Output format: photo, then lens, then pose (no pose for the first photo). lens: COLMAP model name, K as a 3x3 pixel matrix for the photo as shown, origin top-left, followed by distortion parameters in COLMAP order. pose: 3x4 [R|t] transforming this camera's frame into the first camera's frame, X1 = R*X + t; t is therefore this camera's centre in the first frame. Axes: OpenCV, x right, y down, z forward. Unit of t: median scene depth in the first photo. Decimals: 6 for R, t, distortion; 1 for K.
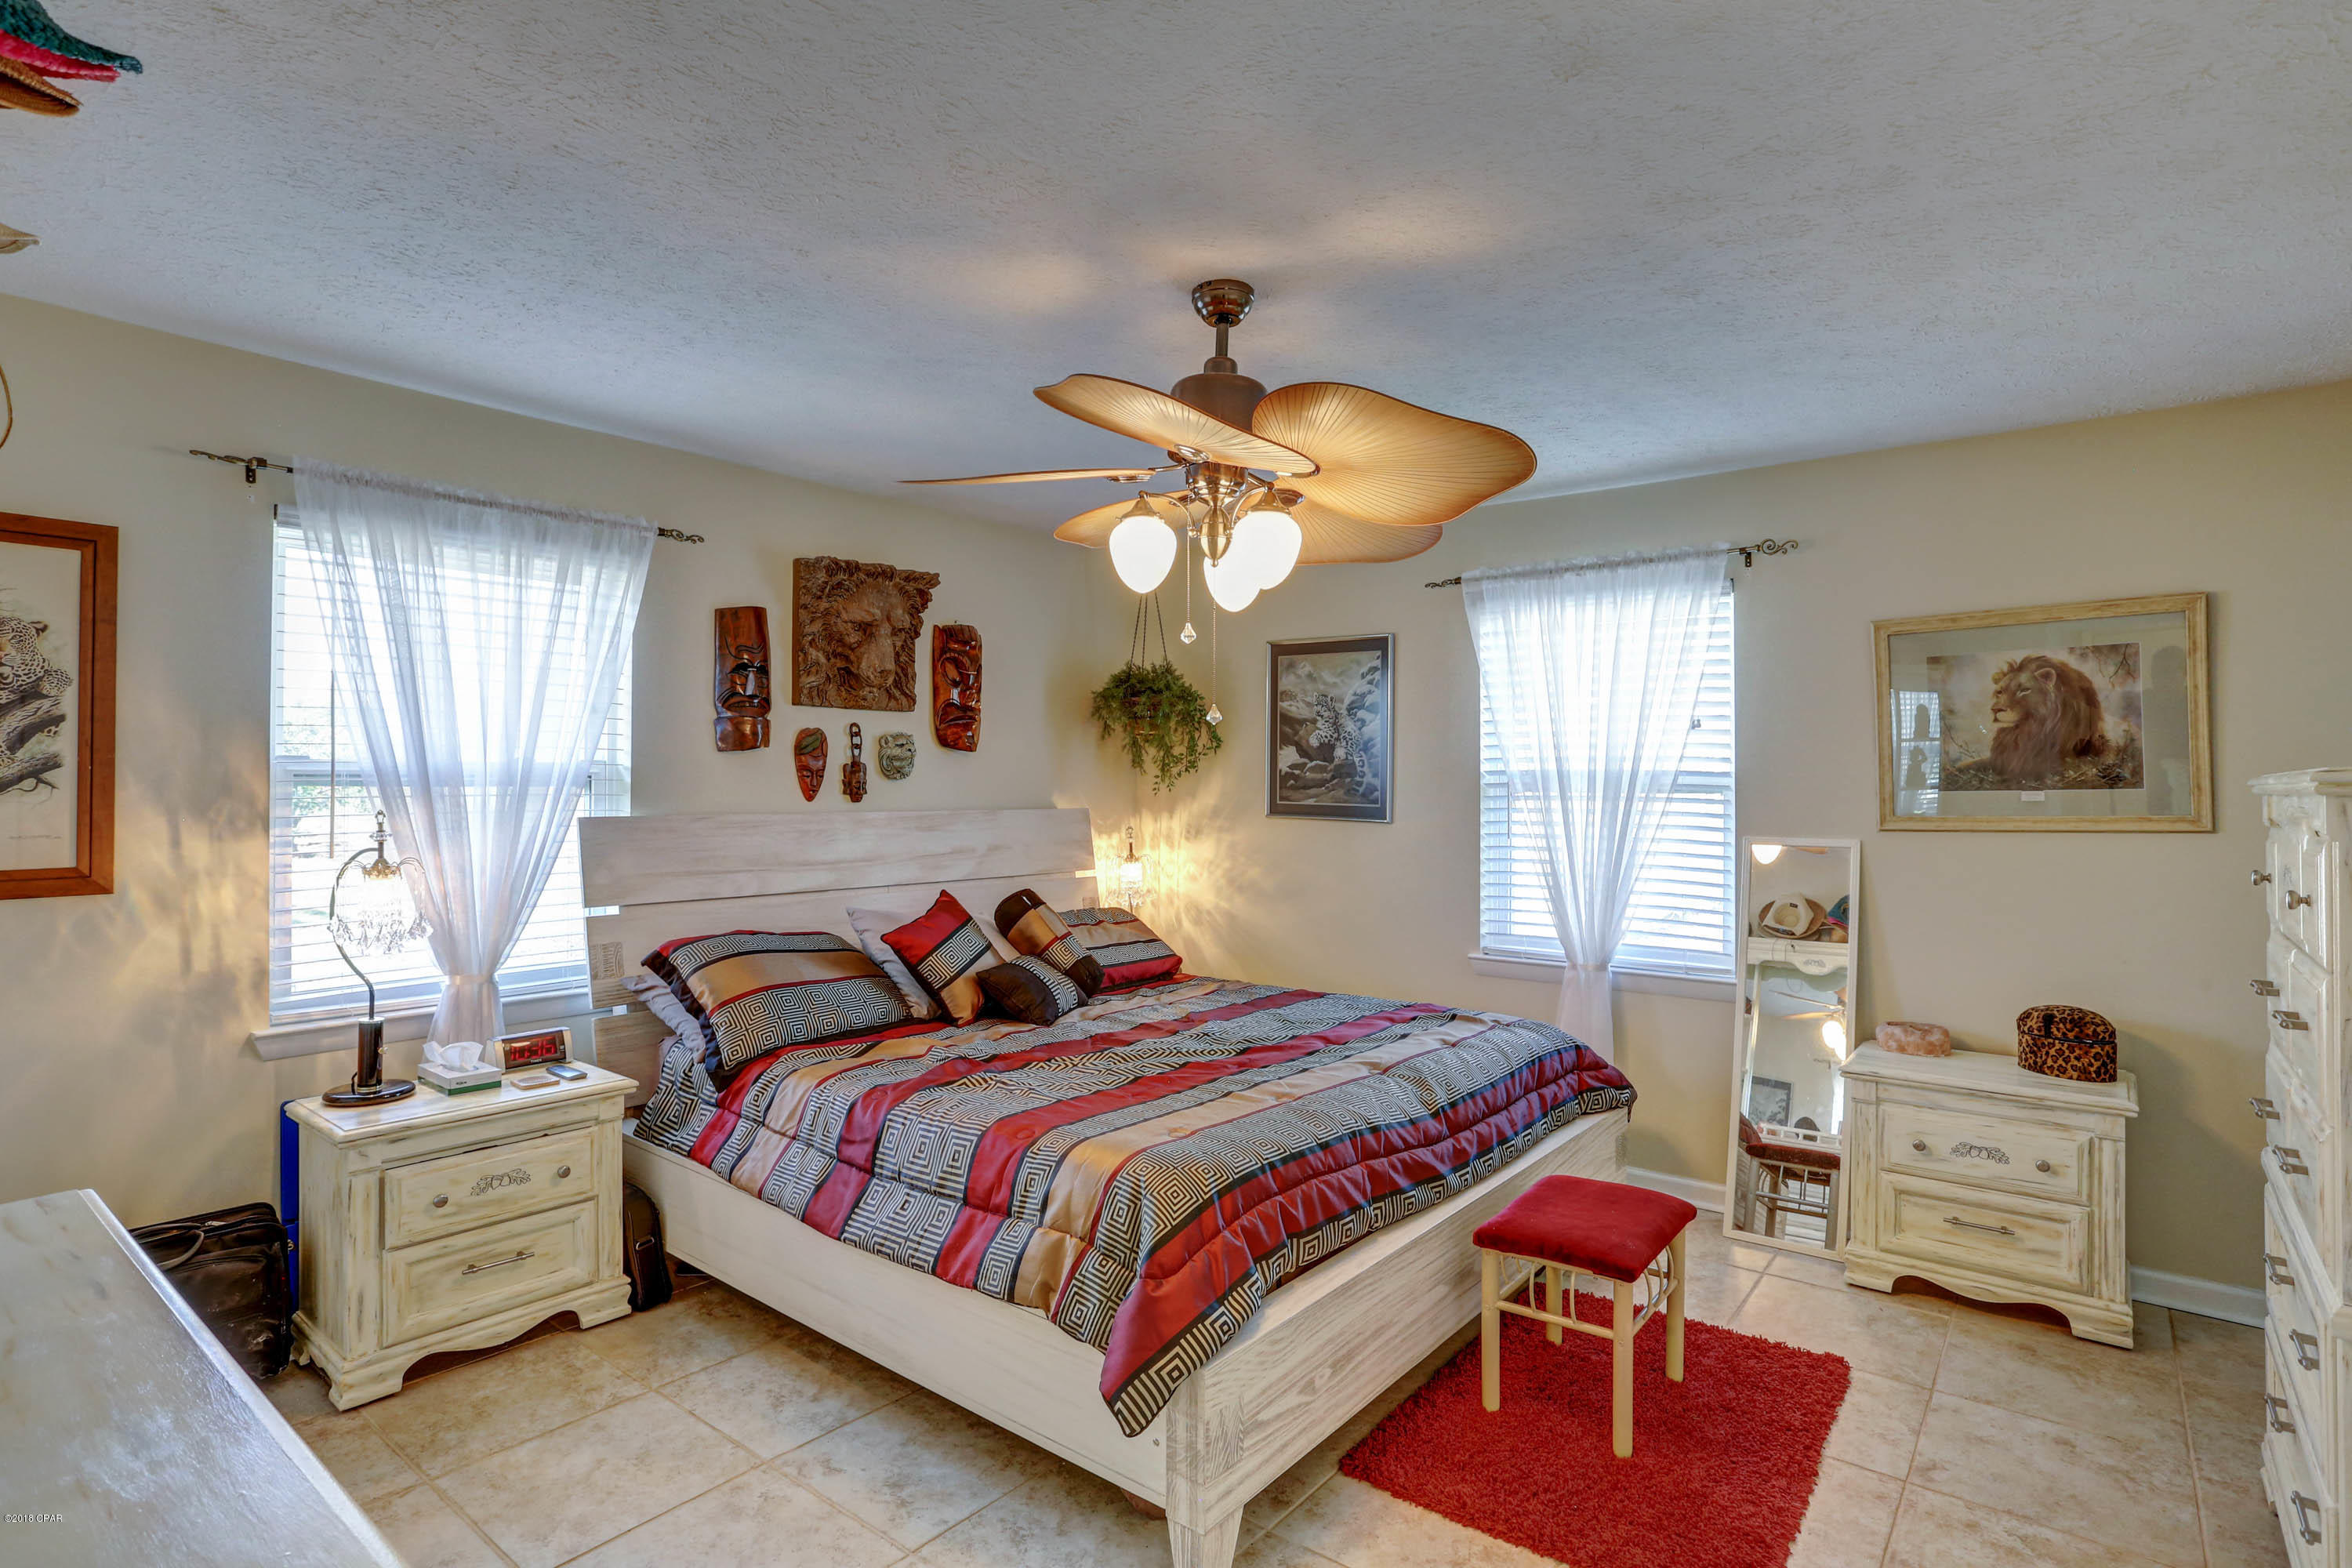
lens RADIAL K [[1222.4, 0, 1176.0], [0, 1222.4, 784.0], [0, 0, 1]] dist [-0.001866, 0.000642]
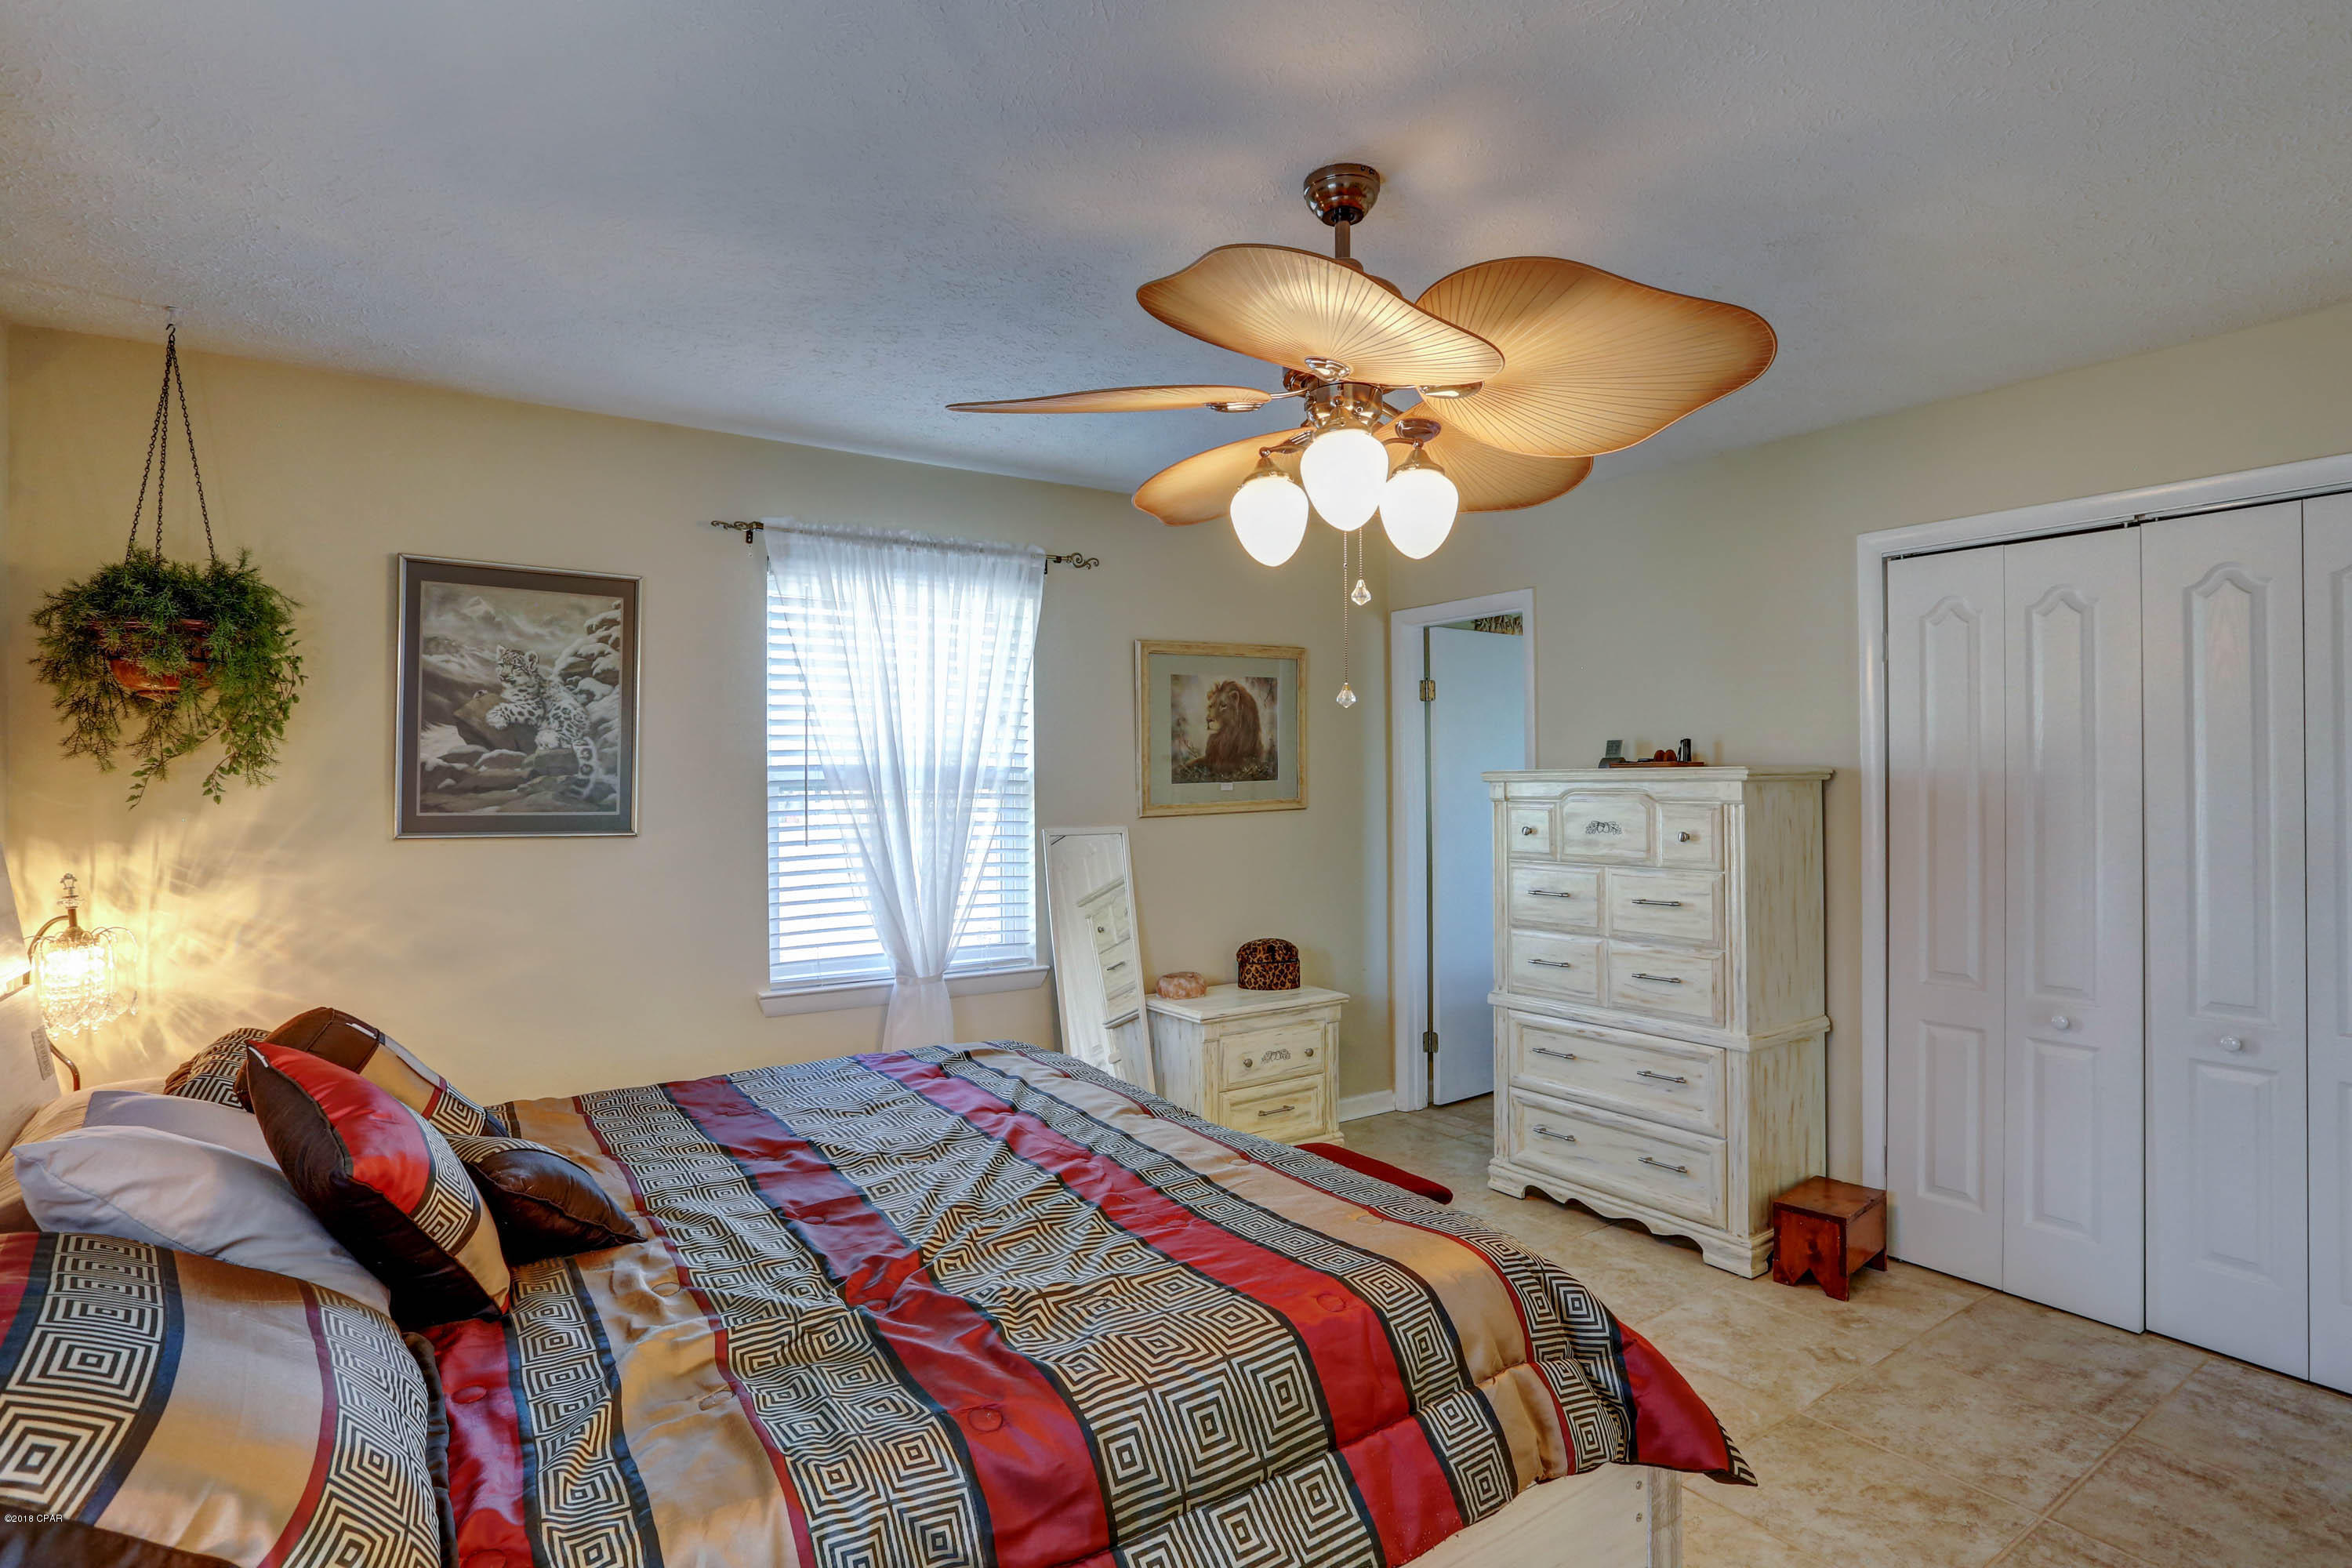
lens RADIAL K [[1222.4, 0, 1176.0], [0, 1222.4, 784.0], [0, 0, 1]] dist [-0.001866, 0.000642]
pose [[0.295969, -0.010984, 0.955134, -0.422714], [0.007633, 0.999929, 0.009134, -0.003495], [-0.955167, 0.004588, 0.296032, 0.472885]]
